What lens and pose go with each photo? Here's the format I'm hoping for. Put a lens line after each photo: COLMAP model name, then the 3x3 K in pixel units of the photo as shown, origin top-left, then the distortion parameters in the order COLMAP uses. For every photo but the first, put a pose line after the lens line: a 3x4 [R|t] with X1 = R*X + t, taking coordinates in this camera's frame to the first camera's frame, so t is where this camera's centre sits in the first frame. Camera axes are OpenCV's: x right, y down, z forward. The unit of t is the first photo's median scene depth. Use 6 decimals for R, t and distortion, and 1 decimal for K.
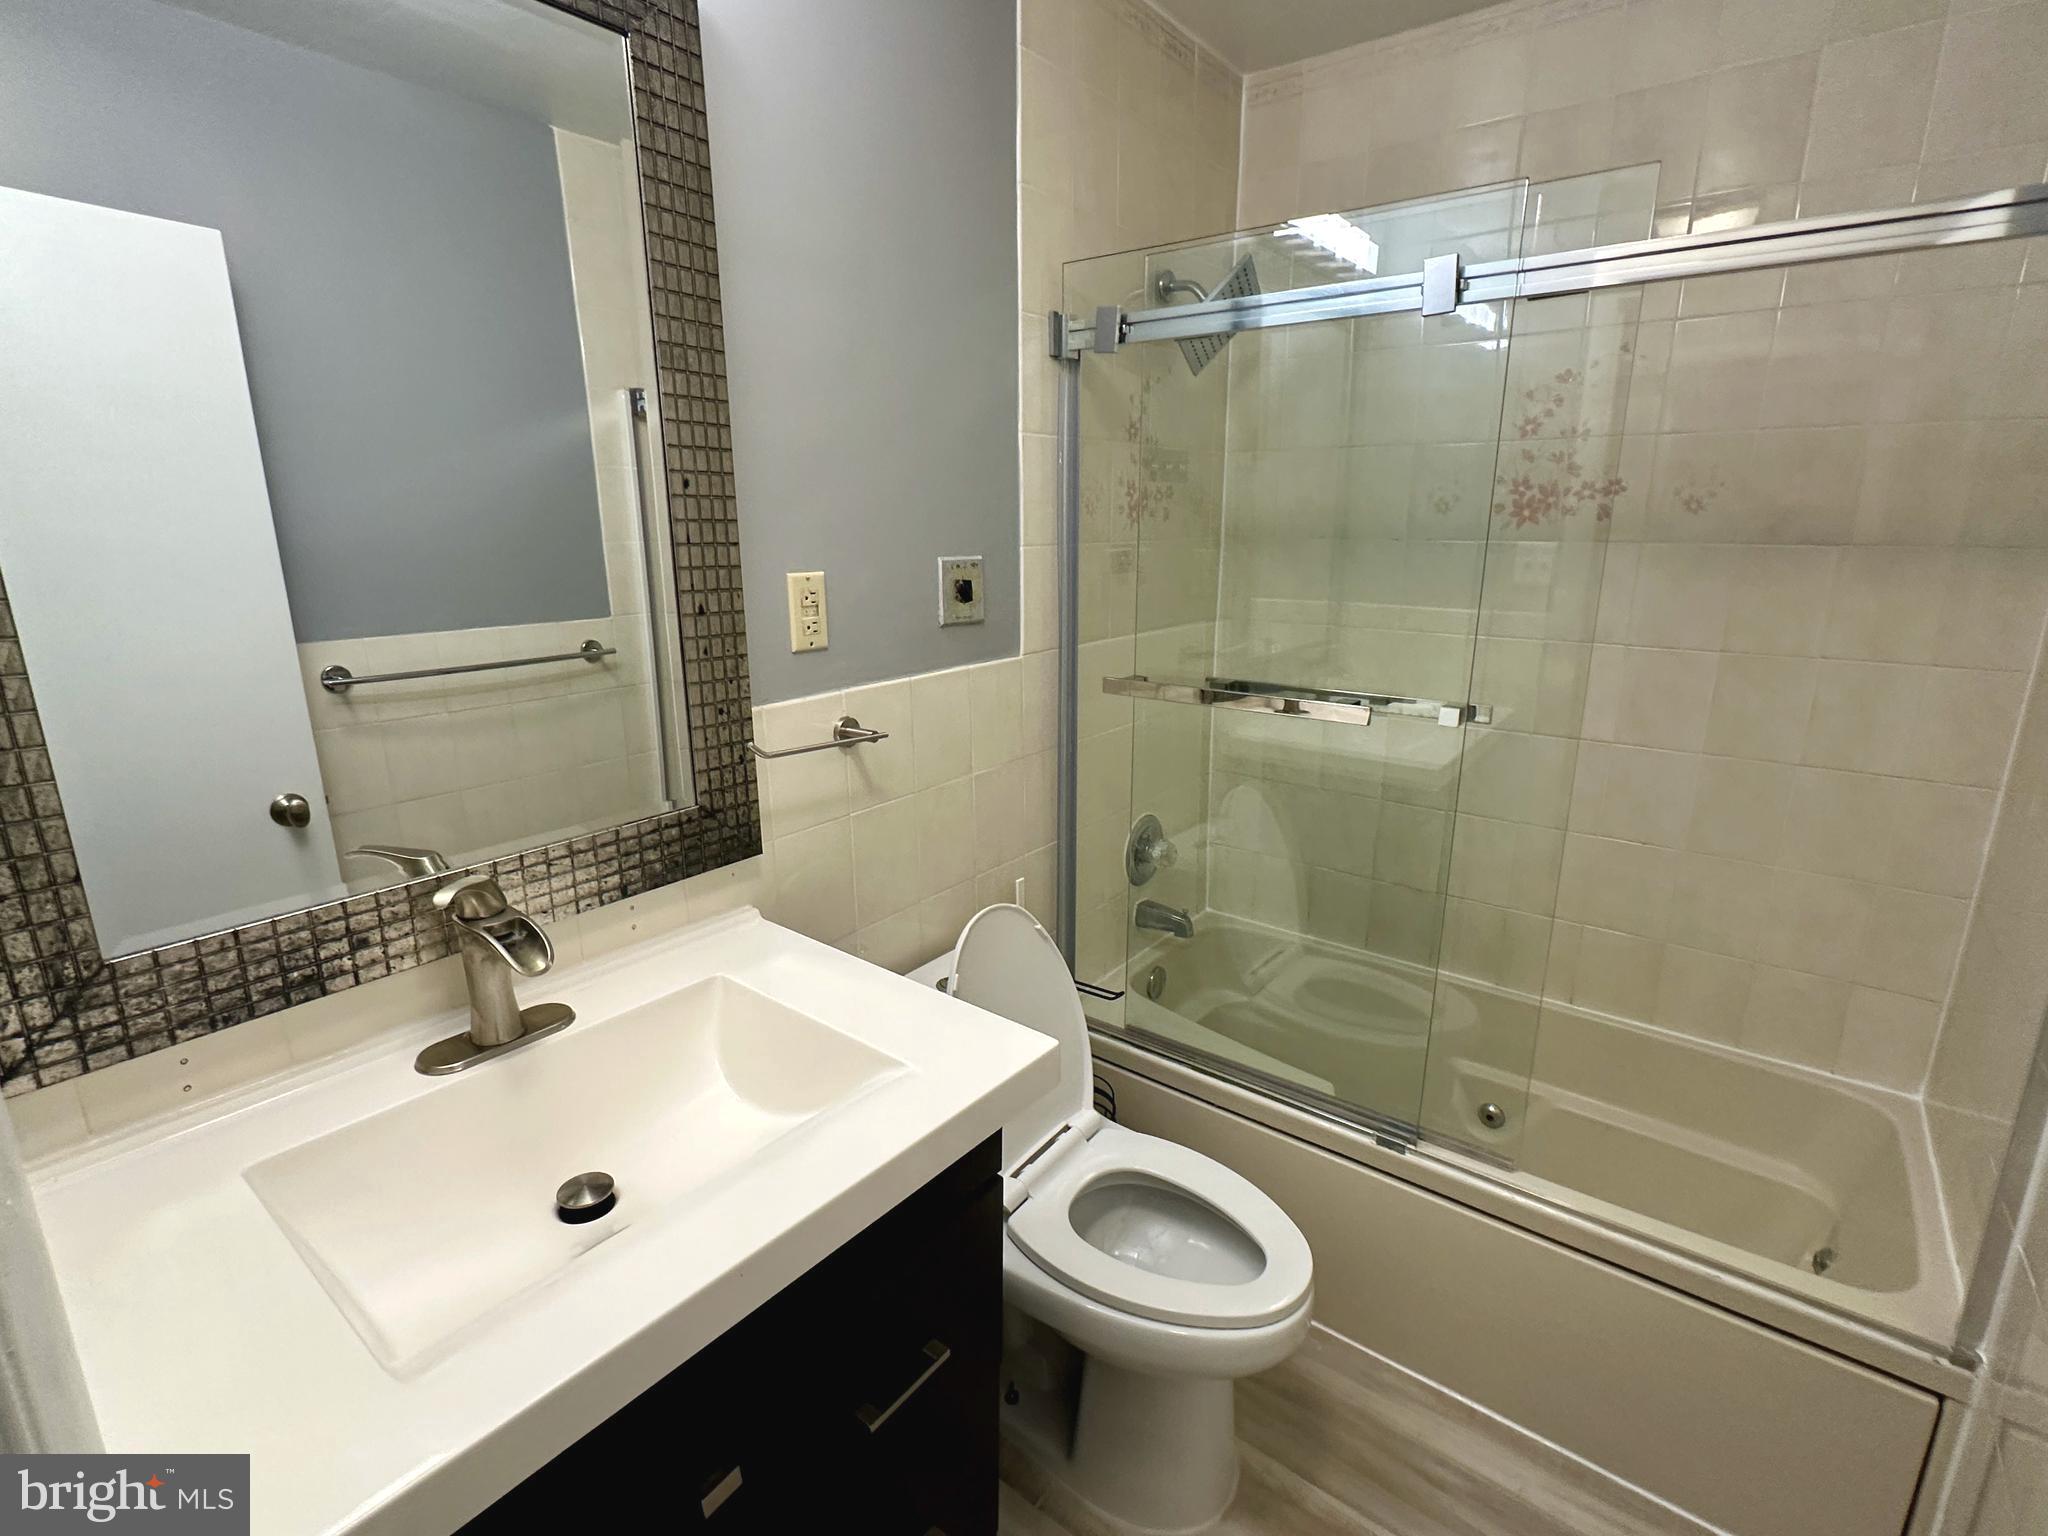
lens RADIAL K [[963.6, 0, 1021.9], [0, 963.6, 768.4], [0, 0, 1]] dist [-0.002647, -0.000295]
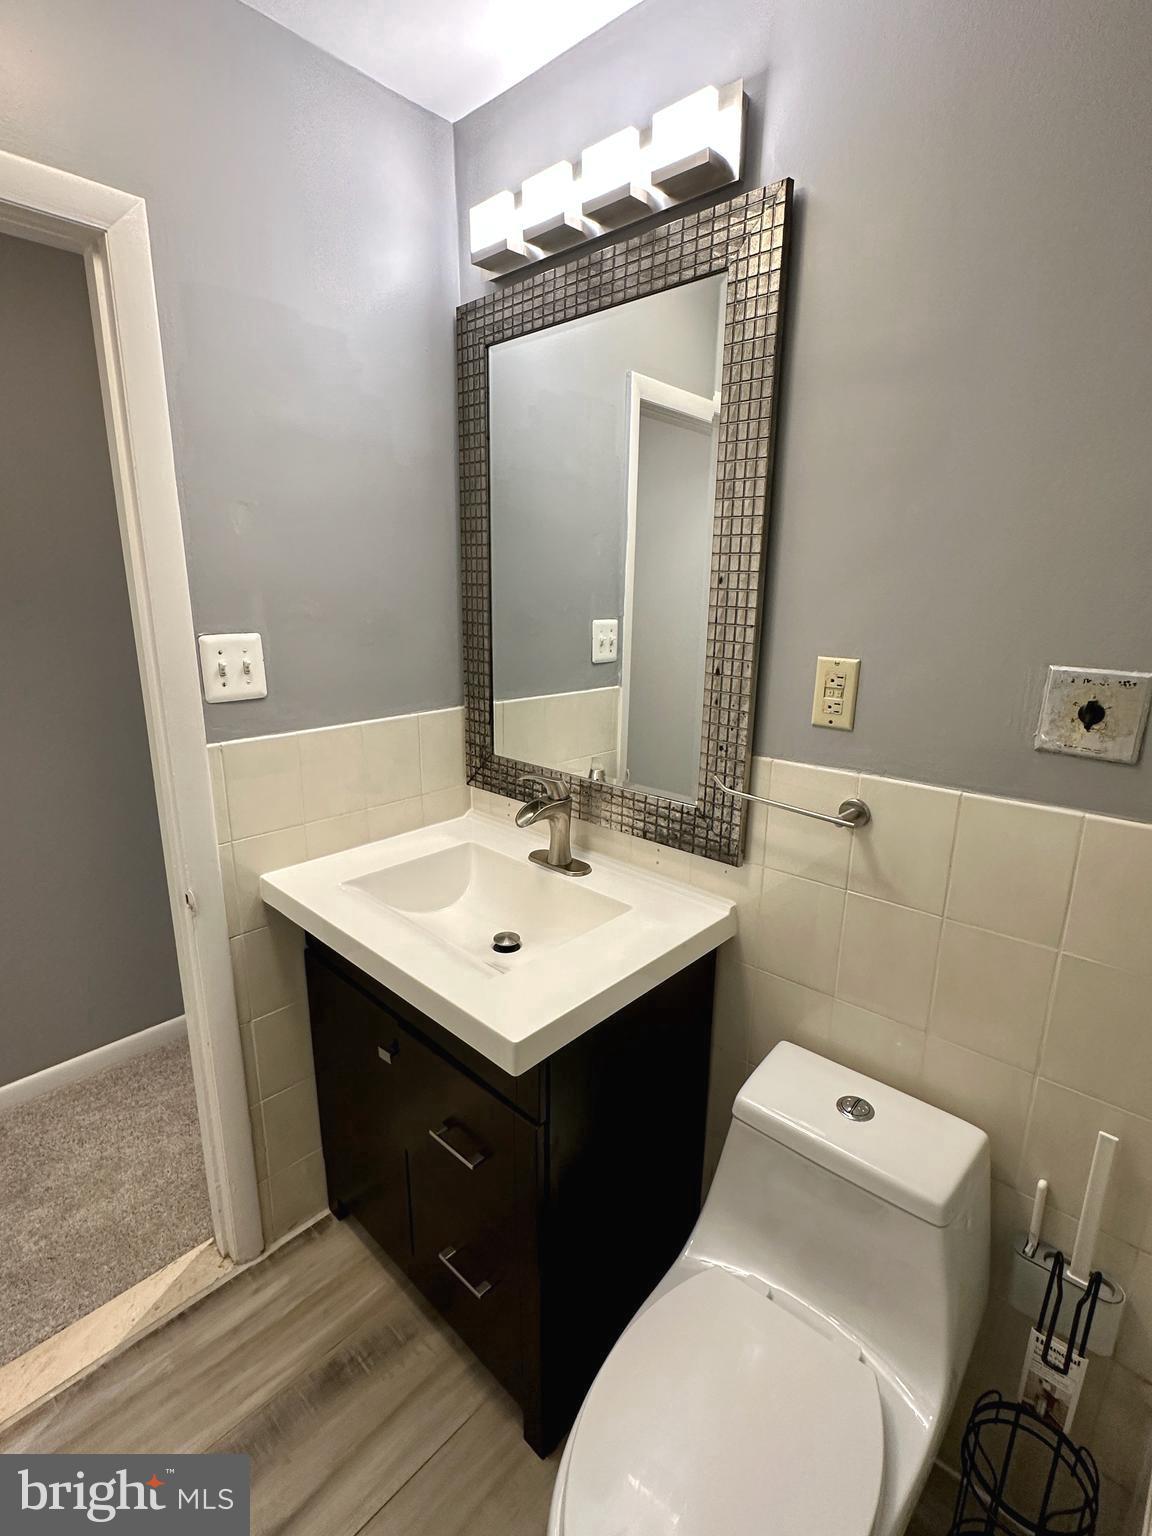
lens RADIAL K [[722.7, 0, 562.0], [0, 722.7, 762.9], [0, 0, 1]] dist [-0.002647, -0.000295]
pose [[-0.096211, 0.247306, -0.964149, 0.659908], [-0.255755, 0.929979, 0.264063, -0.240102], [0.961942, 0.271991, -0.026224, 0.789358]]
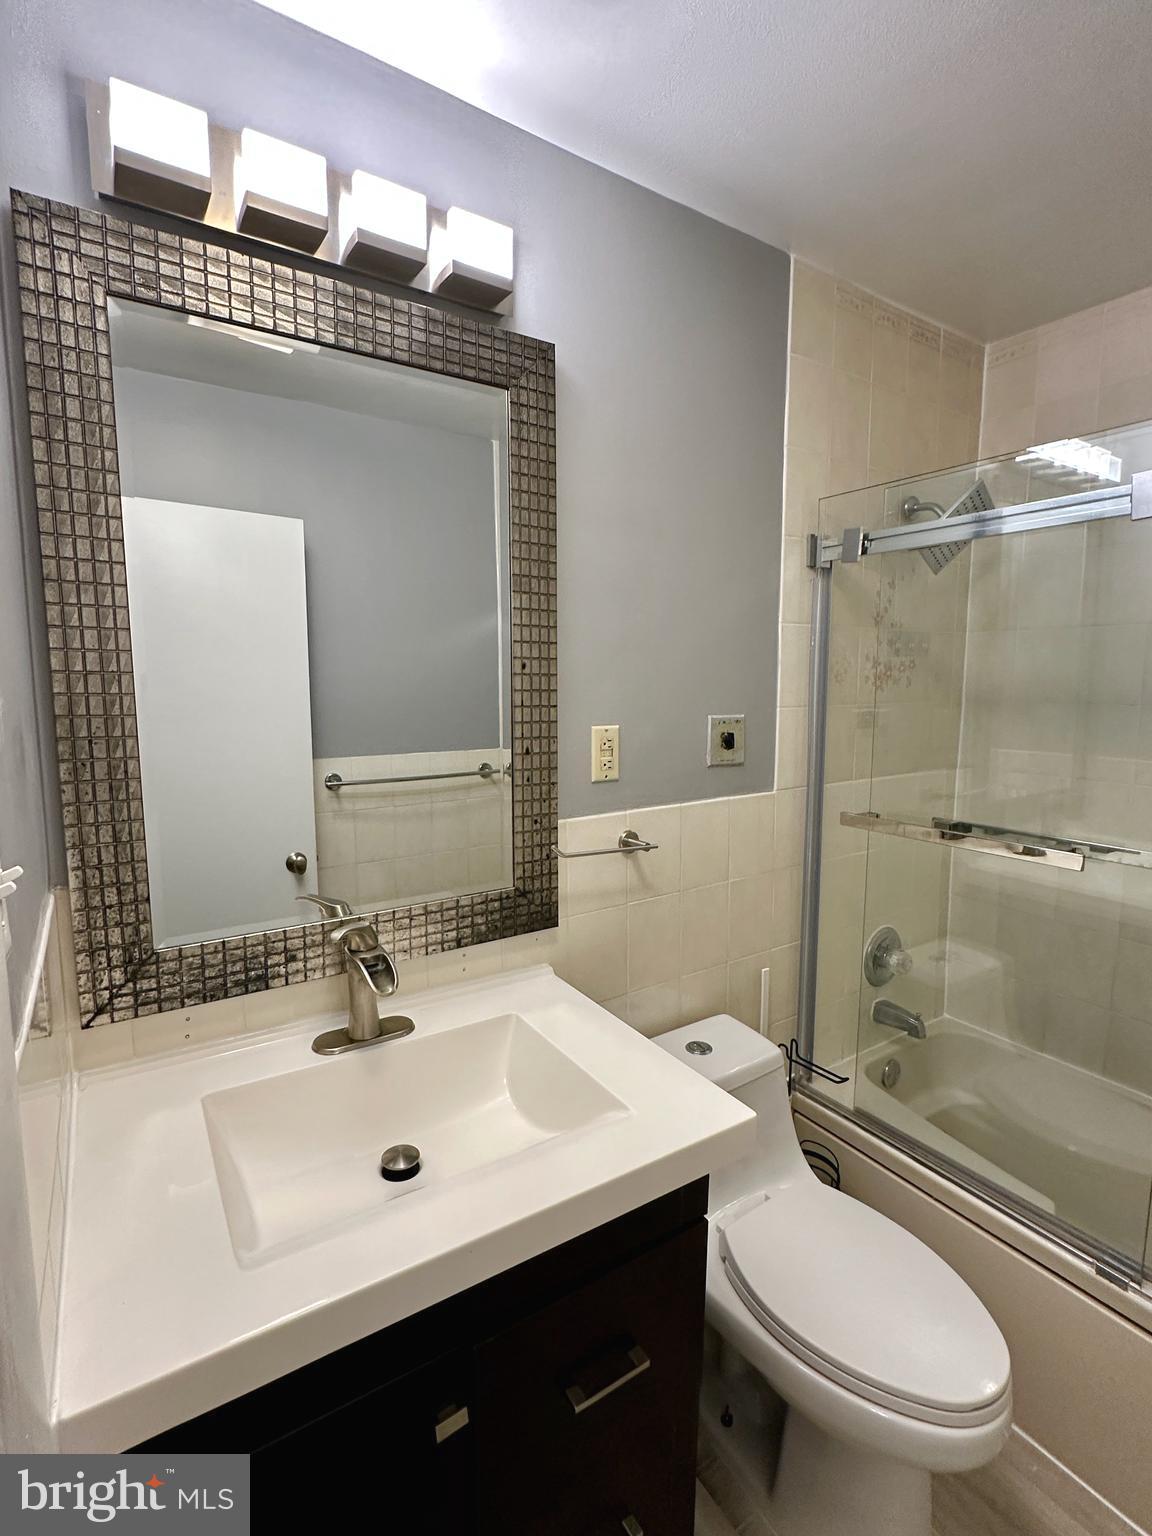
lens RADIAL K [[722.7, 0, 566.8], [0, 722.7, 768.5], [0, 0, 1]] dist [-0.002647, -0.000295]
pose [[0.942834, 0.042095, -0.330594, 0.075741], [-0.084468, 0.989783, -0.114867, -0.017893], [0.322381, 0.136225, 0.936757, 0.008656]]
